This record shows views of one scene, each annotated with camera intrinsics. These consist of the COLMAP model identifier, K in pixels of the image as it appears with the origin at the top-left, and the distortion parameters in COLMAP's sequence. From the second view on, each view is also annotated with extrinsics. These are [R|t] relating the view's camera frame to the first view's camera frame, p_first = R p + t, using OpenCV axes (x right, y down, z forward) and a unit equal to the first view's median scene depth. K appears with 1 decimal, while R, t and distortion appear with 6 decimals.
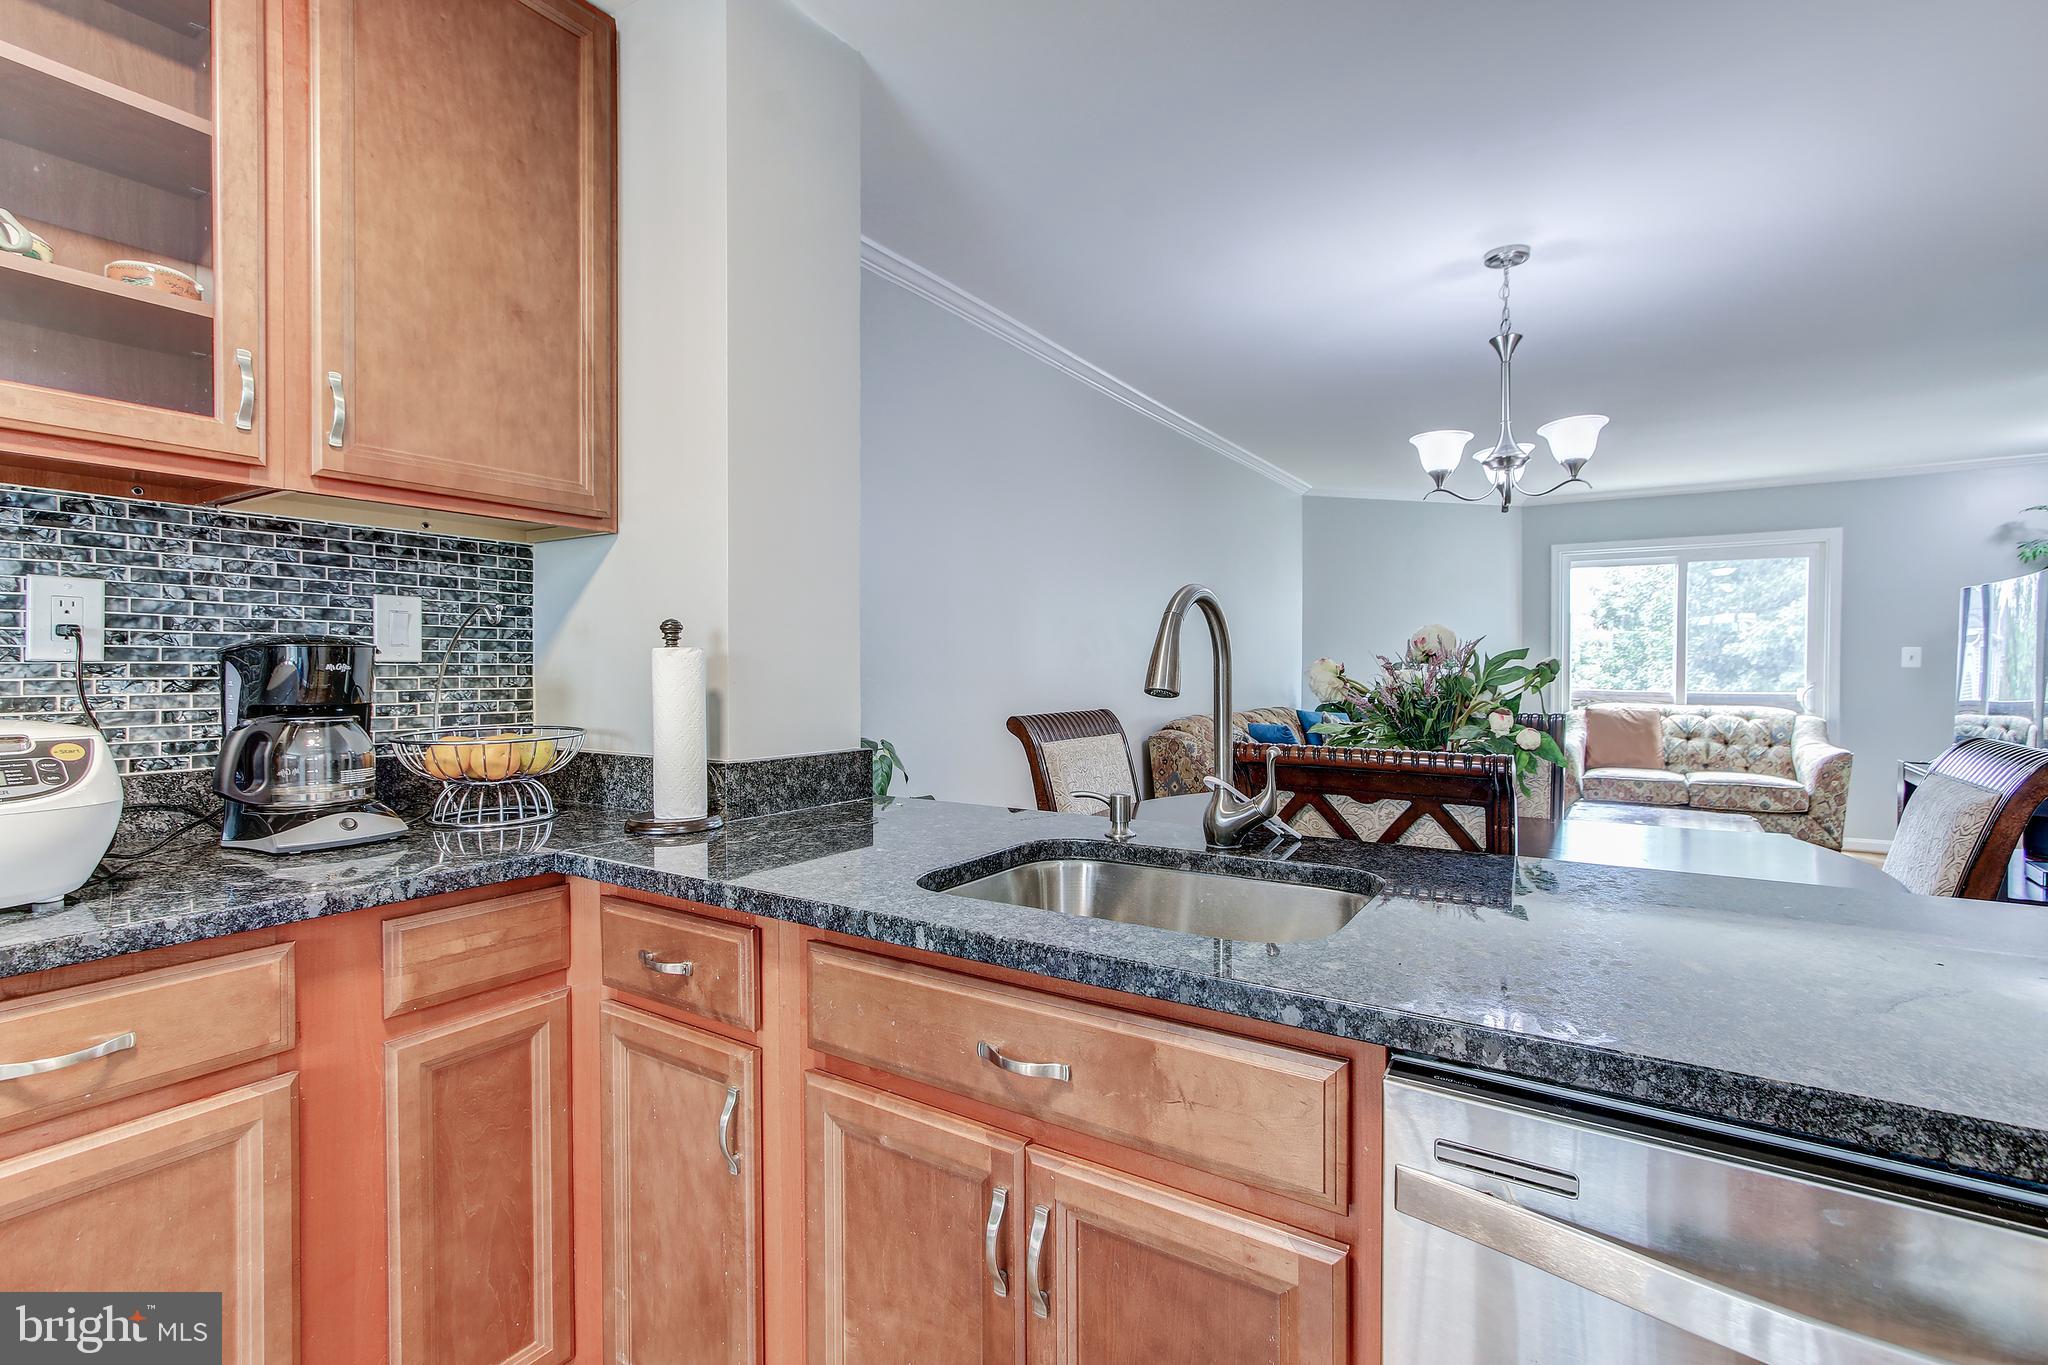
lens RADIAL K [[936.8, 0, 1029.7], [0, 936.8, 684.2], [0, 0, 1]] dist [-0.007577, 0.005898]
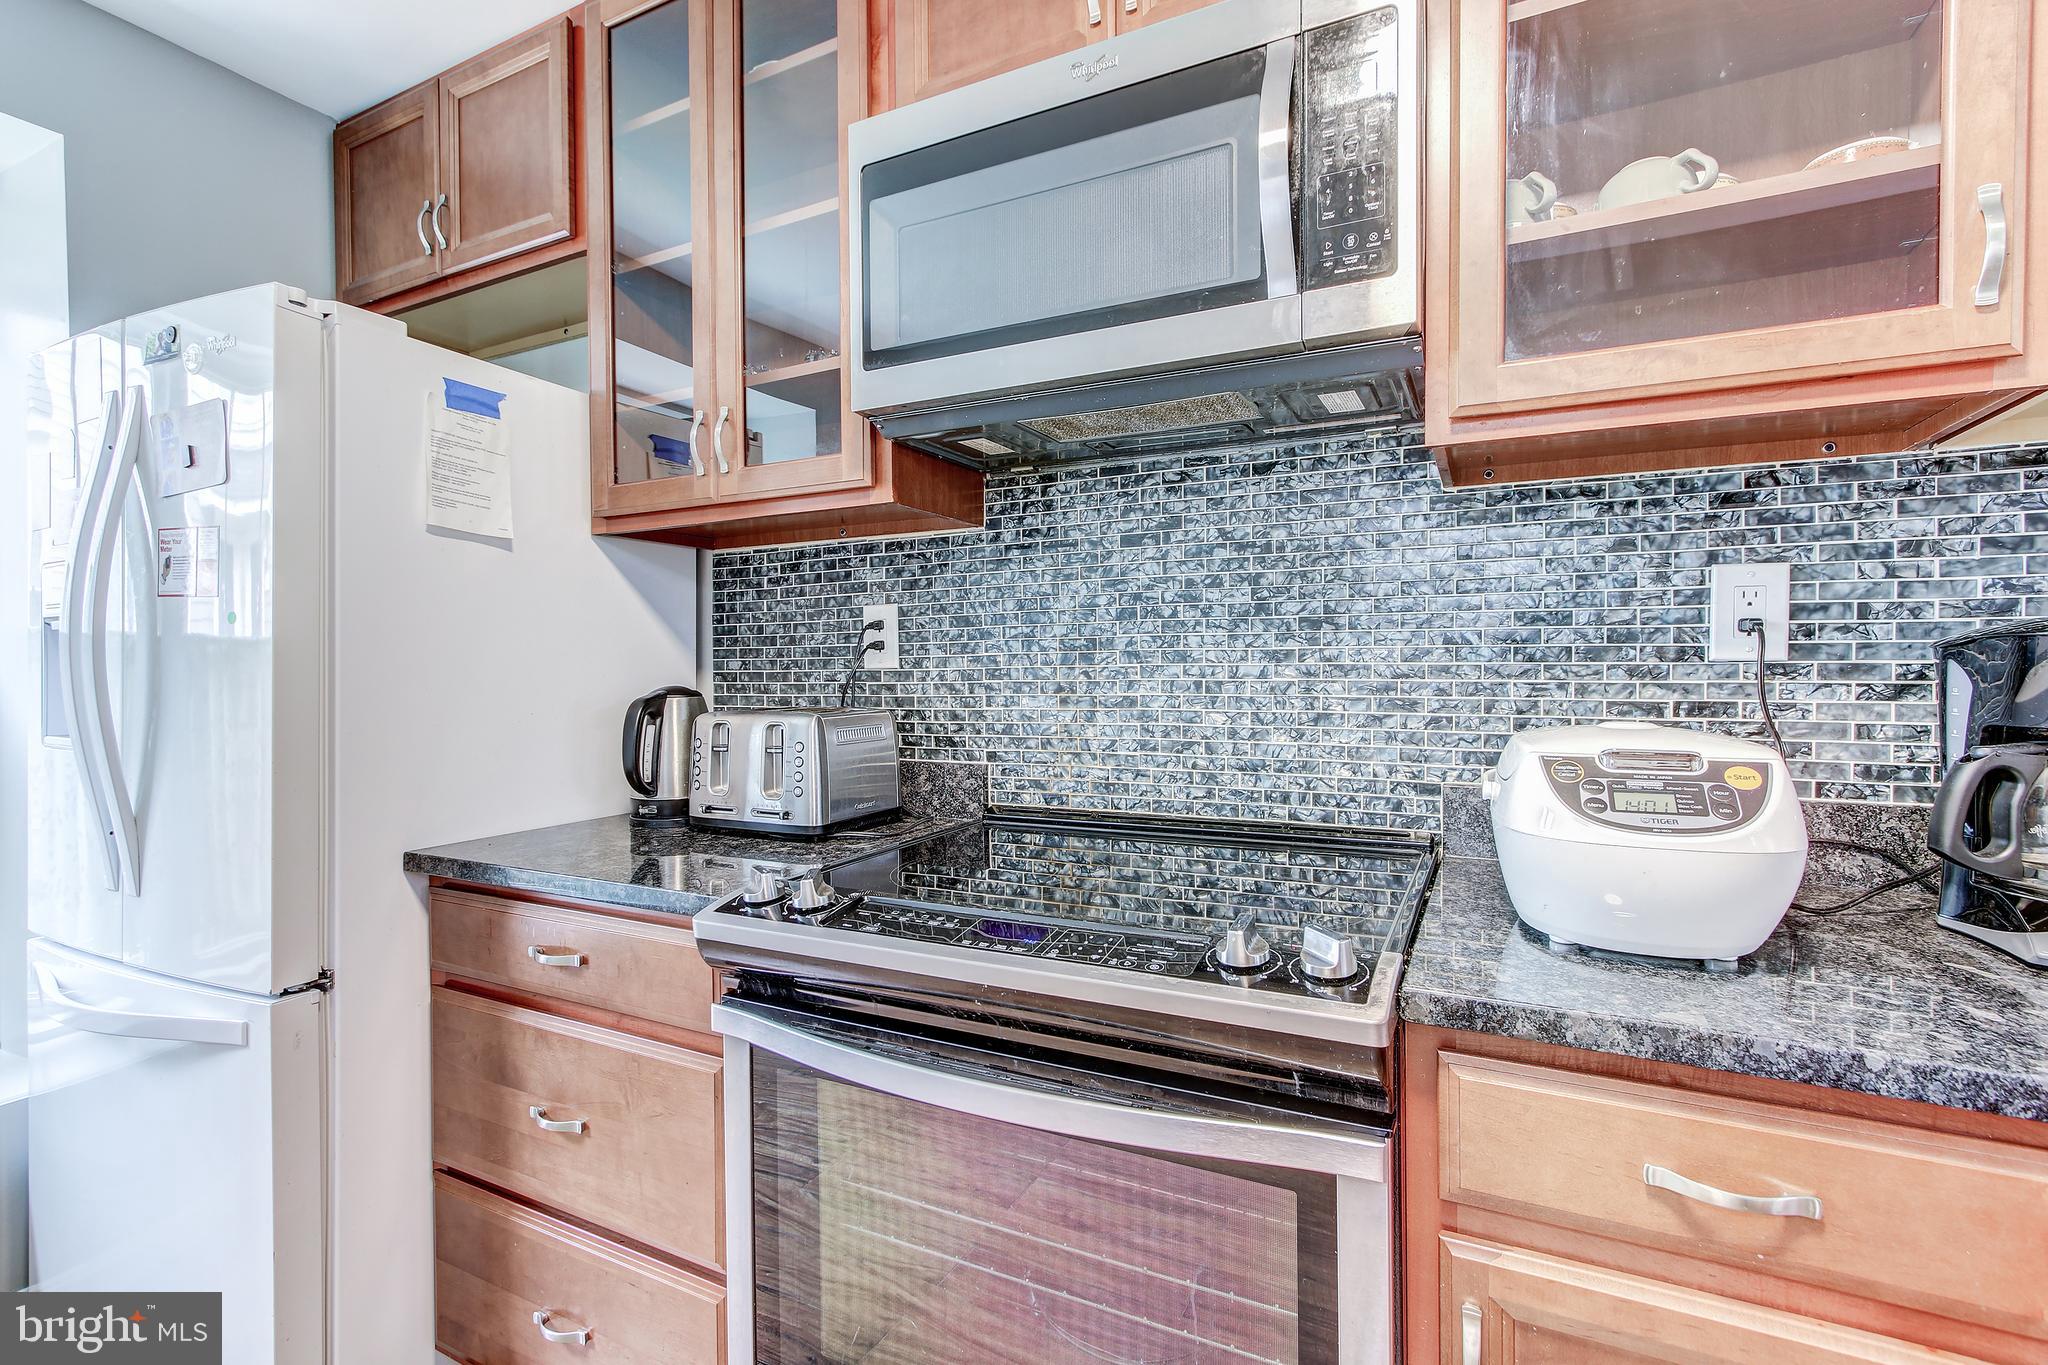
lens RADIAL K [[936.8, 0, 1025.9], [0, 936.8, 670.4], [0, 0, 1]] dist [-0.007577, 0.005898]
pose [[0.103611, 0.001250, -0.994617, -0.212727], [-0.012016, 0.999928, 0.000005, -0.007085], [0.994545, 0.011950, 0.103618, 0.218443]]
